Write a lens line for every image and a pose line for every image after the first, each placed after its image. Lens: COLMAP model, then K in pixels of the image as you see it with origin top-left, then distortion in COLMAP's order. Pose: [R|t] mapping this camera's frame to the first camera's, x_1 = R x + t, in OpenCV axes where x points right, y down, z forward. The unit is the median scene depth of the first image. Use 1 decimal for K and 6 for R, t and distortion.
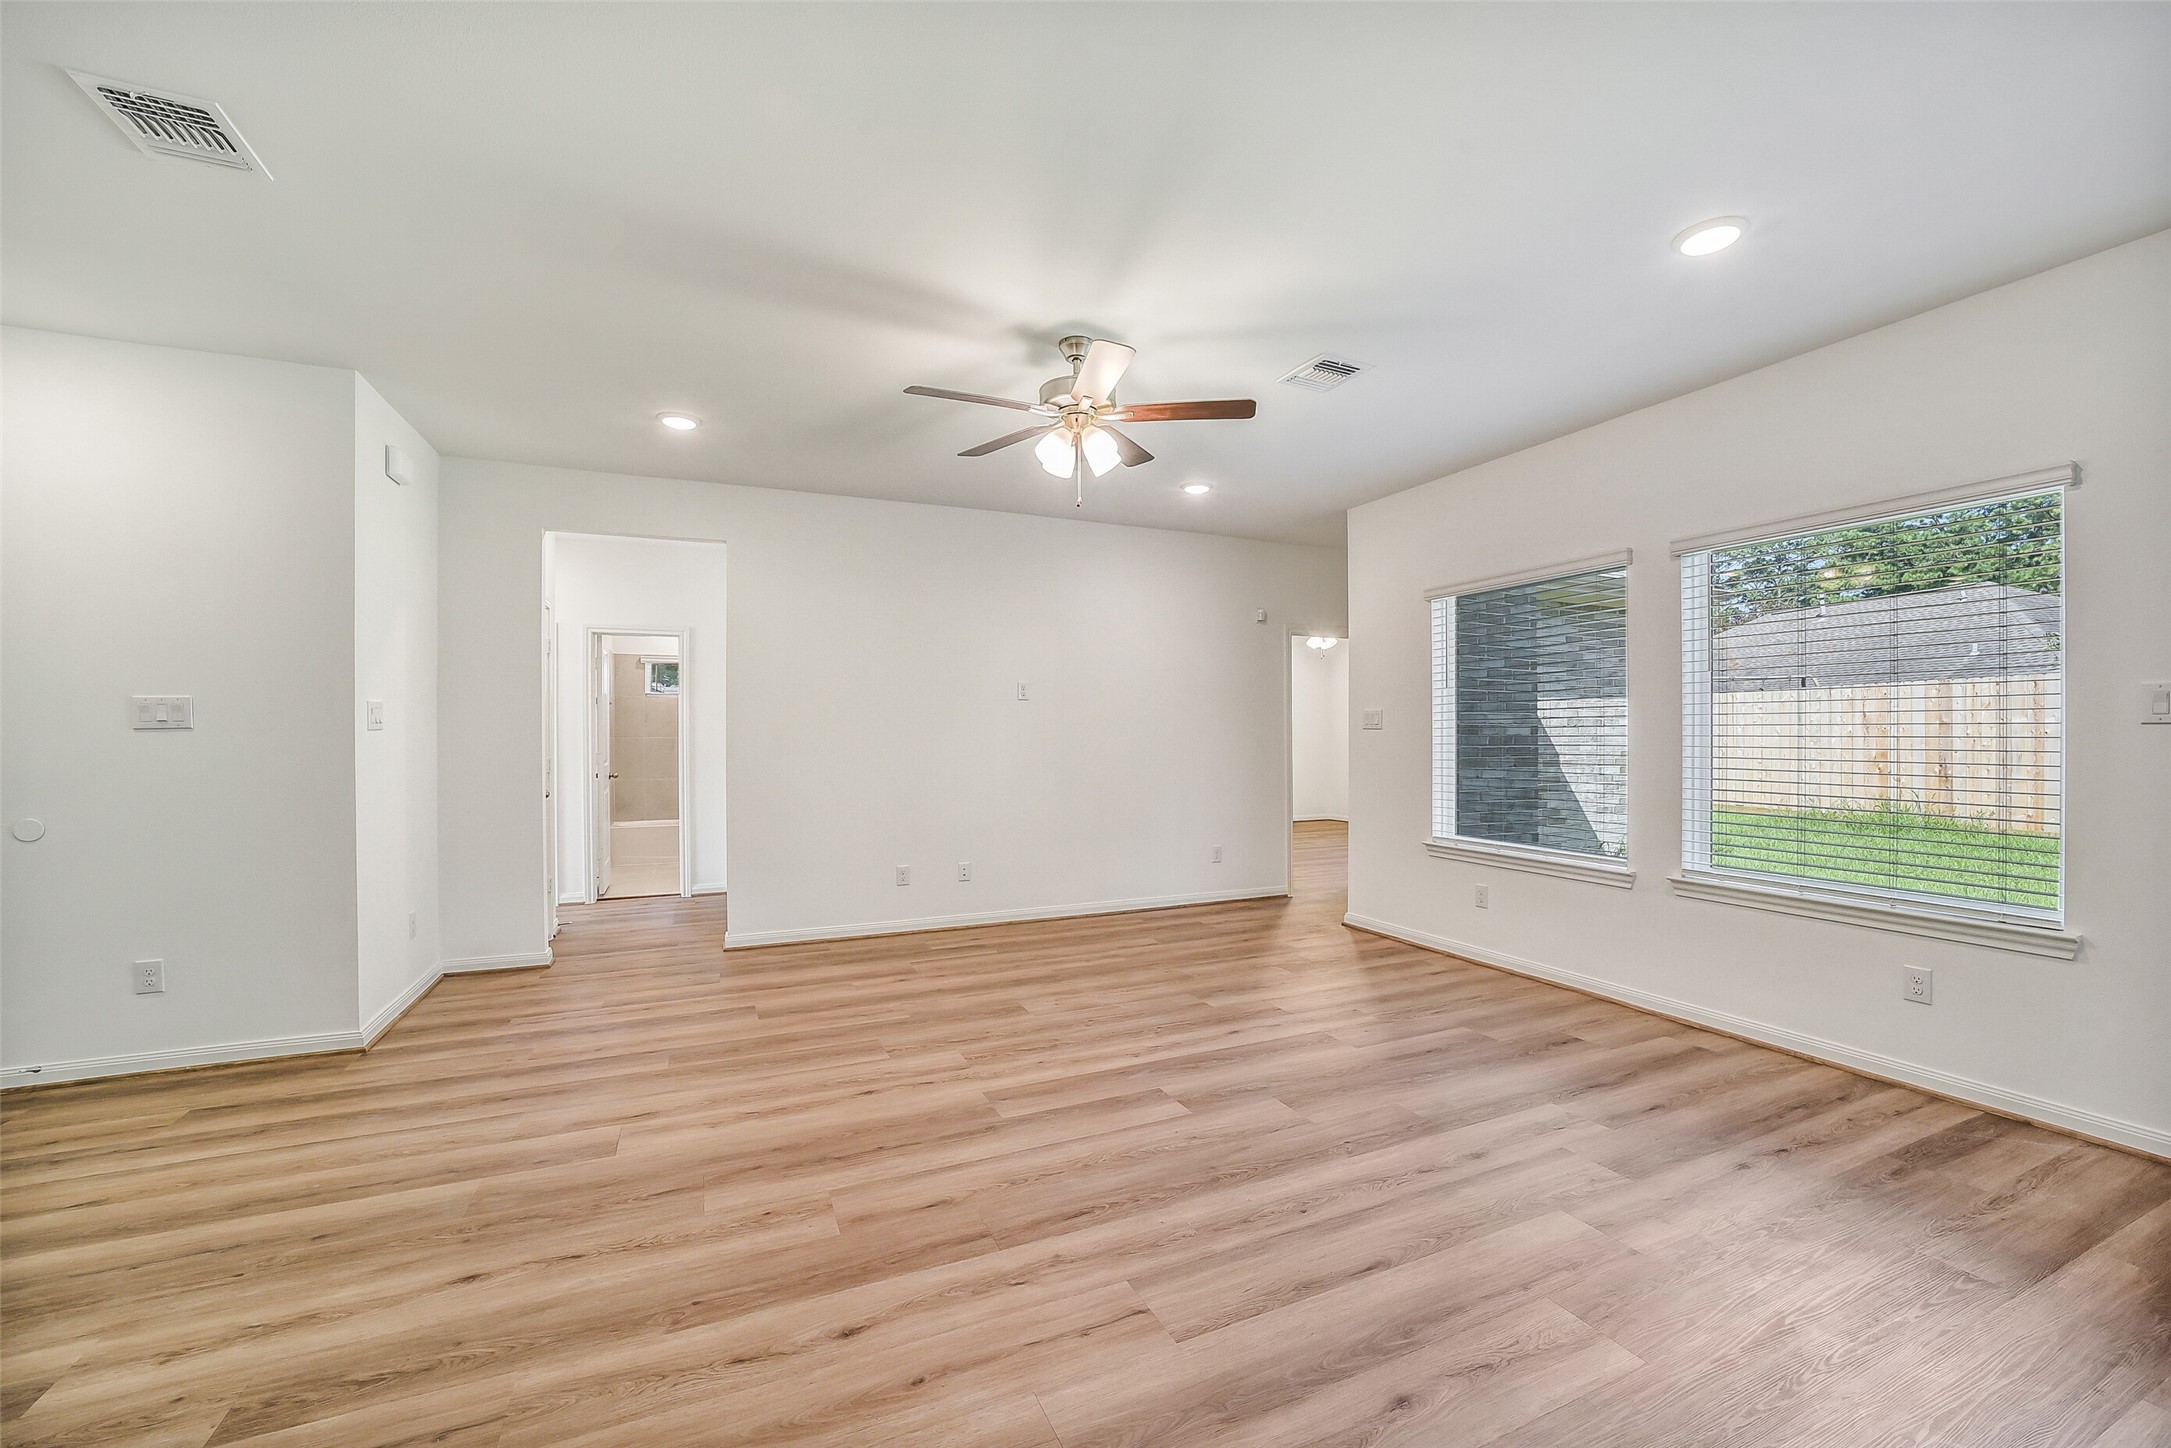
lens RADIAL K [[863.1, 0, 1087.1], [0, 863.1, 733.9], [0, 0, 1]] dist [-0.037480, 0.009598]
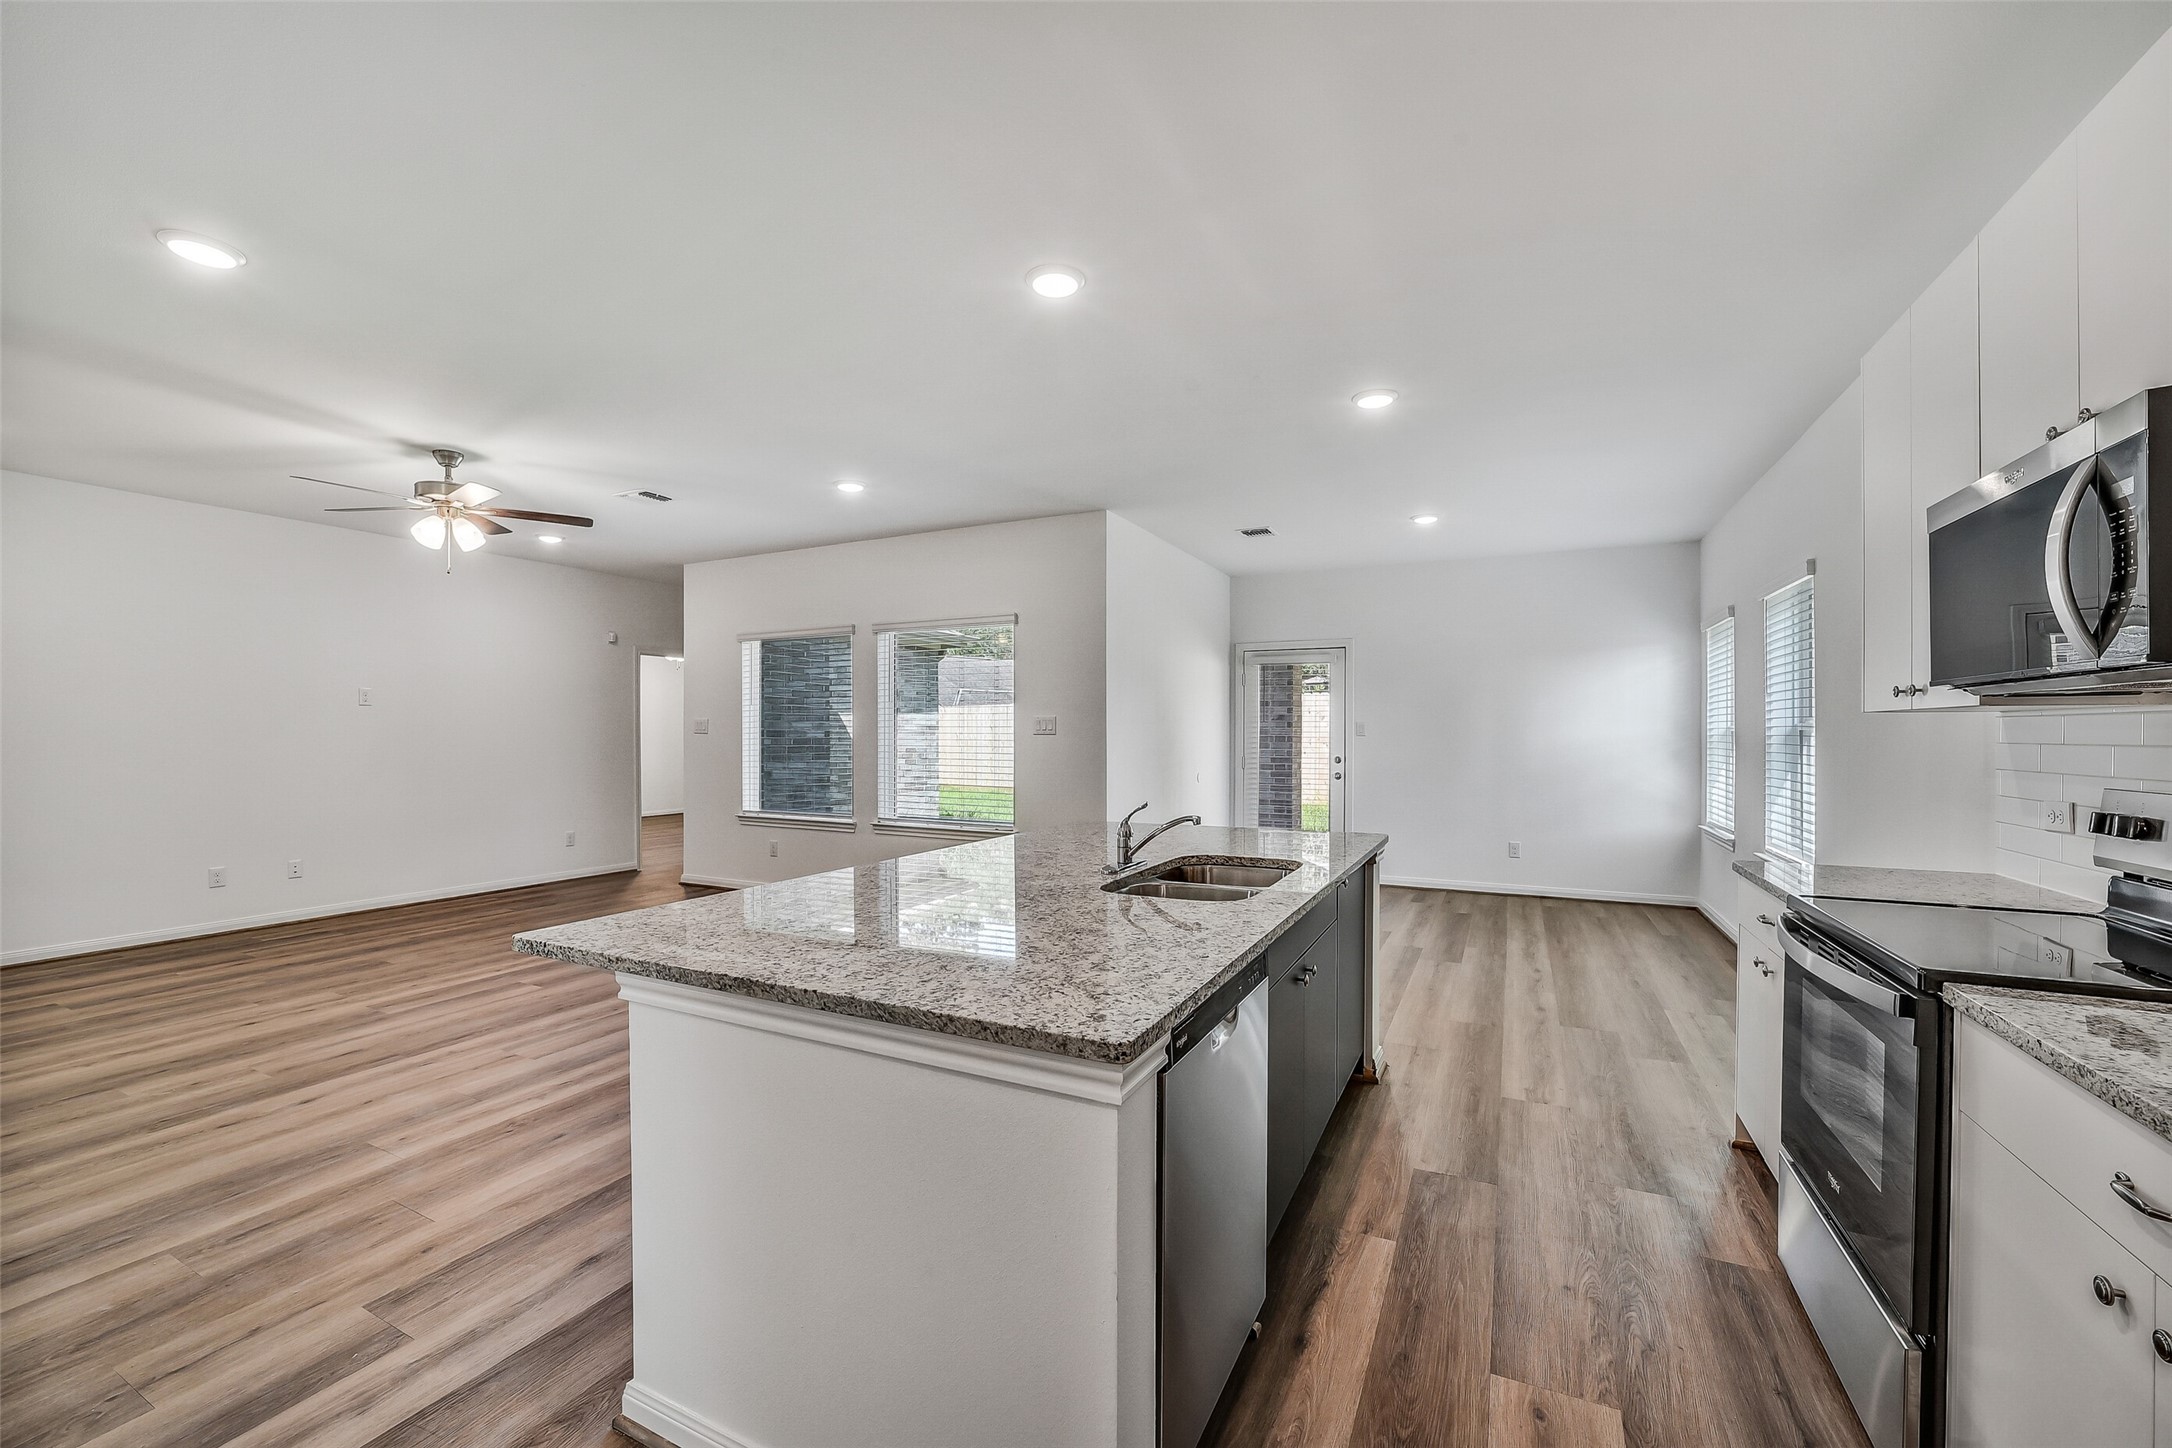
lens RADIAL K [[863.5, 0, 1087.6], [0, 863.5, 733.9], [0, 0, 1]] dist [-0.037480, 0.009598]
pose [[0.775015, 0.001137, 0.631942, -0.063997], [-0.001552, 0.999999, 0.000105, -0.008749], [-0.631942, -0.001062, 0.775015, -0.600034]]
